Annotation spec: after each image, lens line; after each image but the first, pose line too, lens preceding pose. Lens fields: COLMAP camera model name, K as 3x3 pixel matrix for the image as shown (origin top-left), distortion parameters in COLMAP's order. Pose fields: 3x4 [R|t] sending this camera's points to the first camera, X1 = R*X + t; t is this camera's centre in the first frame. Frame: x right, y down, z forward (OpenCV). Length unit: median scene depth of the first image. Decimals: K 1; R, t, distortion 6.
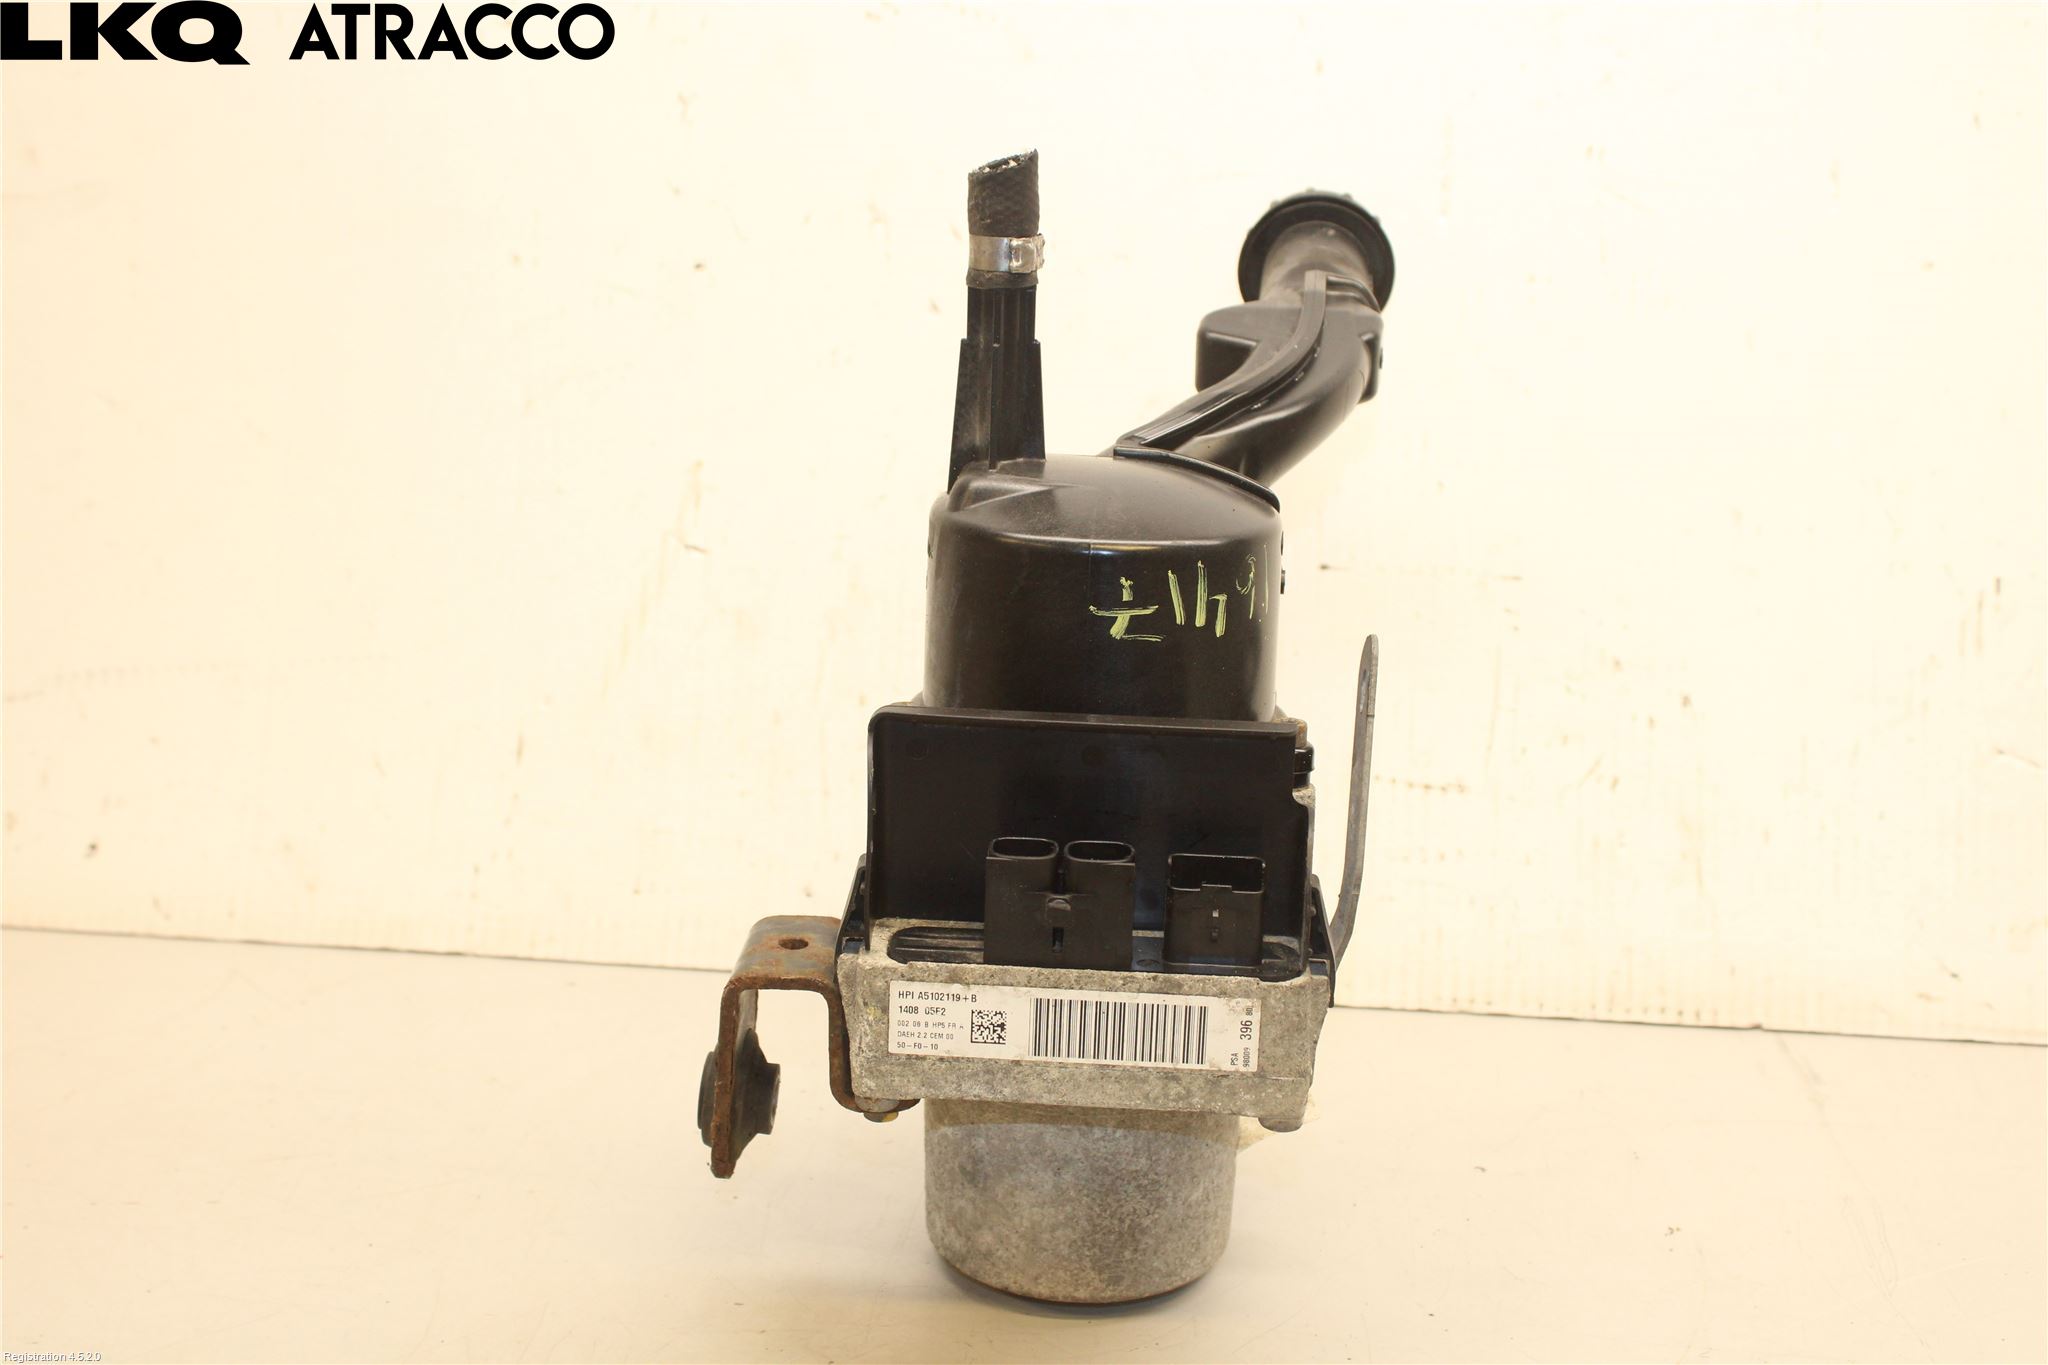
lens RADIAL K [[2596.8, 0, 1020.1], [0, 2596.8, 689.1], [0, 0, 1]] dist [-0.007548, 0.000000]
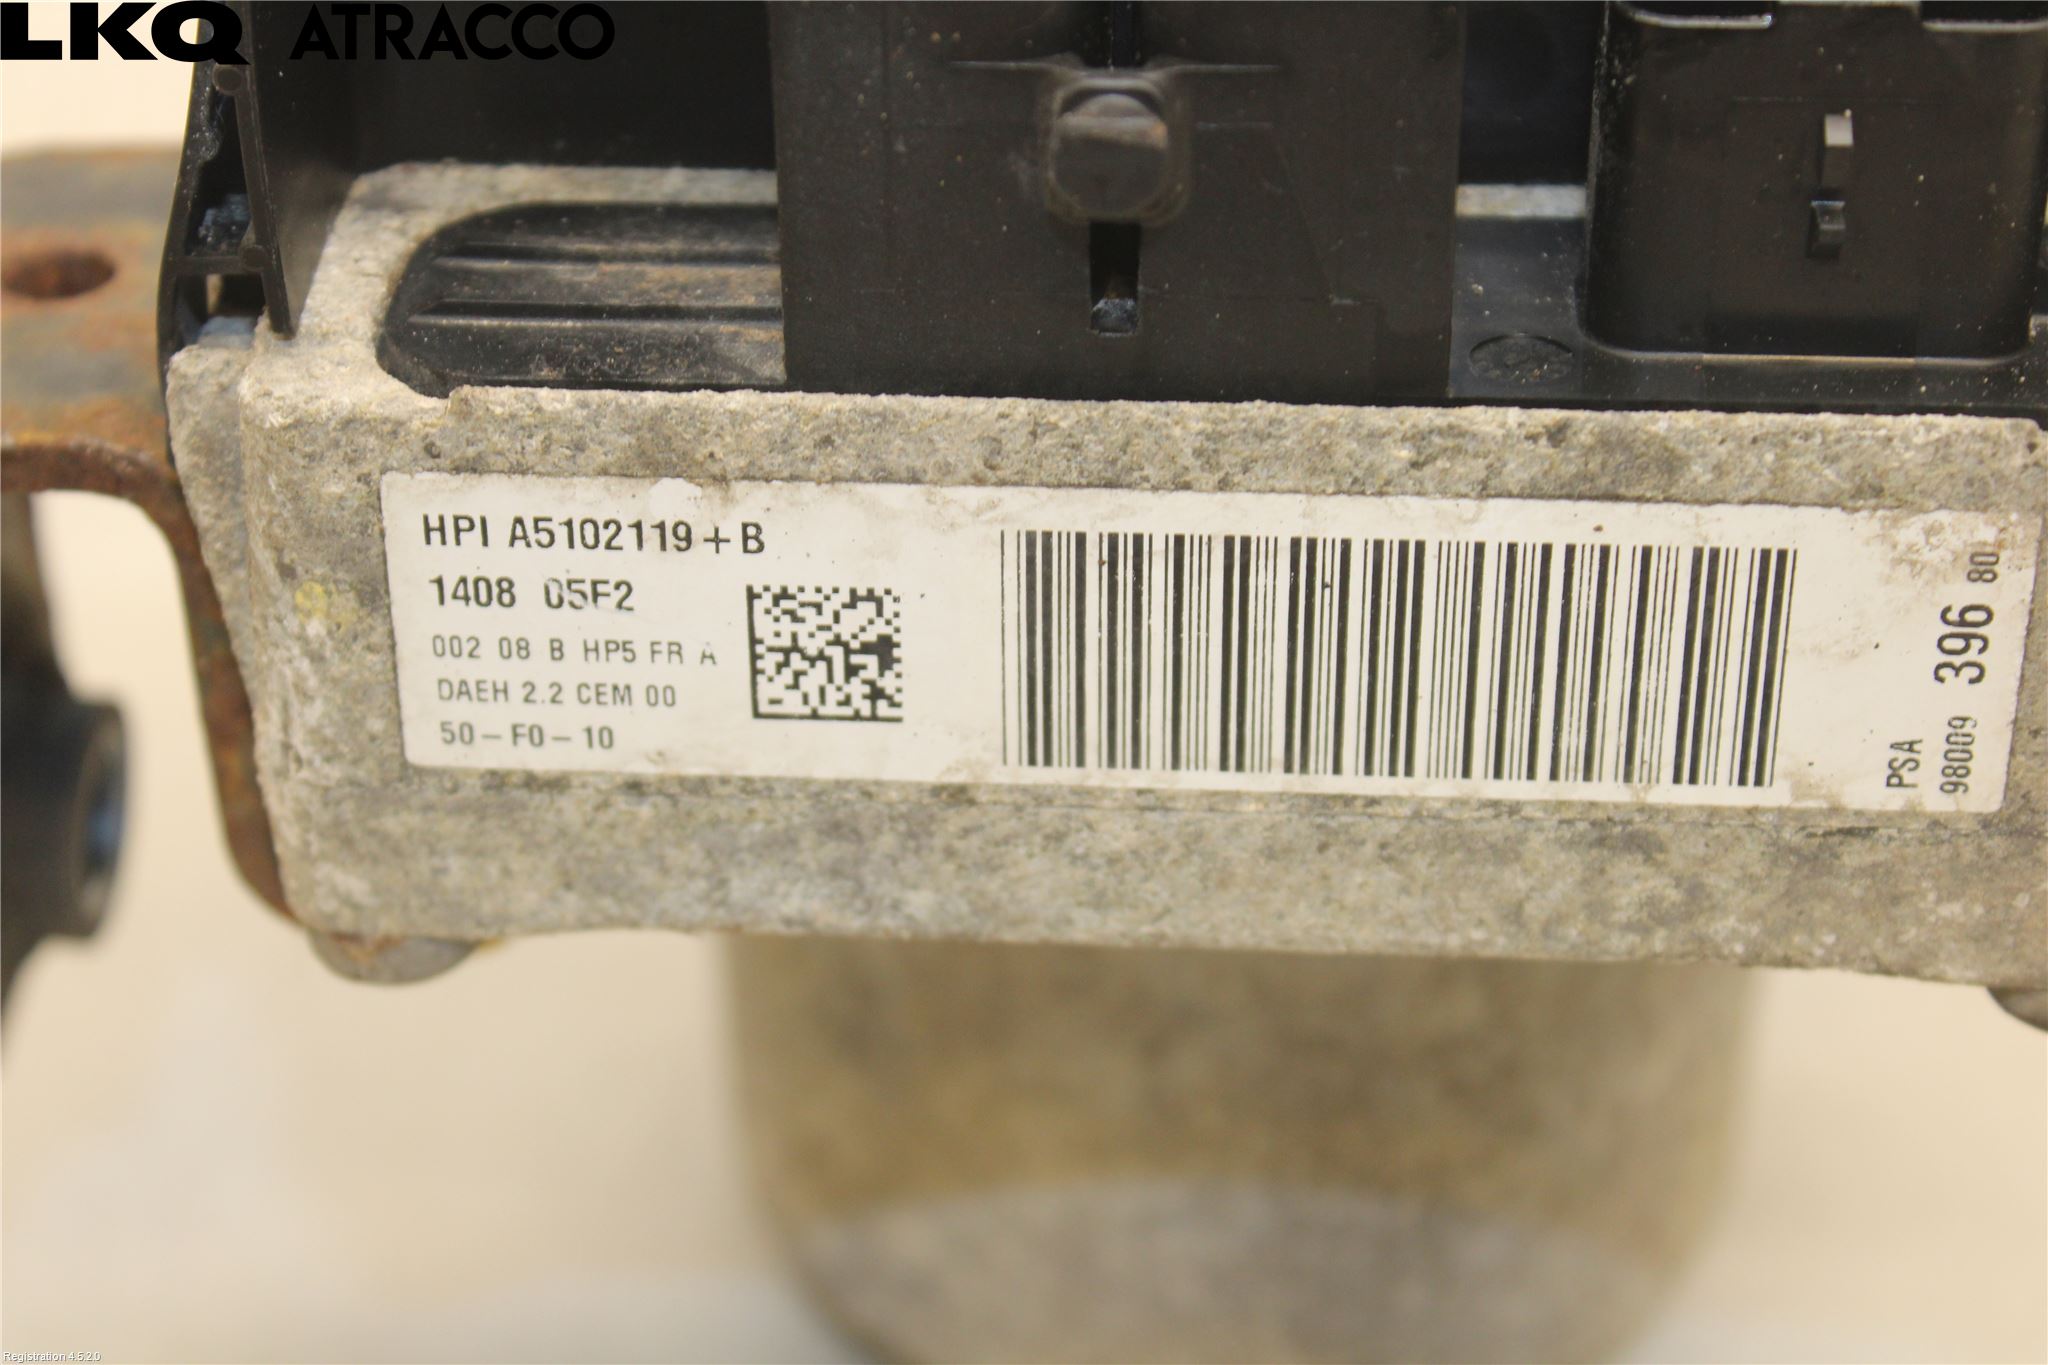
lens RADIAL K [[3786.0, 0, 1011.5], [0, 3786.0, 682.1], [0, 0, 1]] dist [0.014379, 0.000000]
pose [[0.998874, -0.028070, -0.038238, 0.017085], [0.037889, 0.957144, 0.287125, 0.036906], [0.028540, -0.288251, 0.957130, 0.678815]]
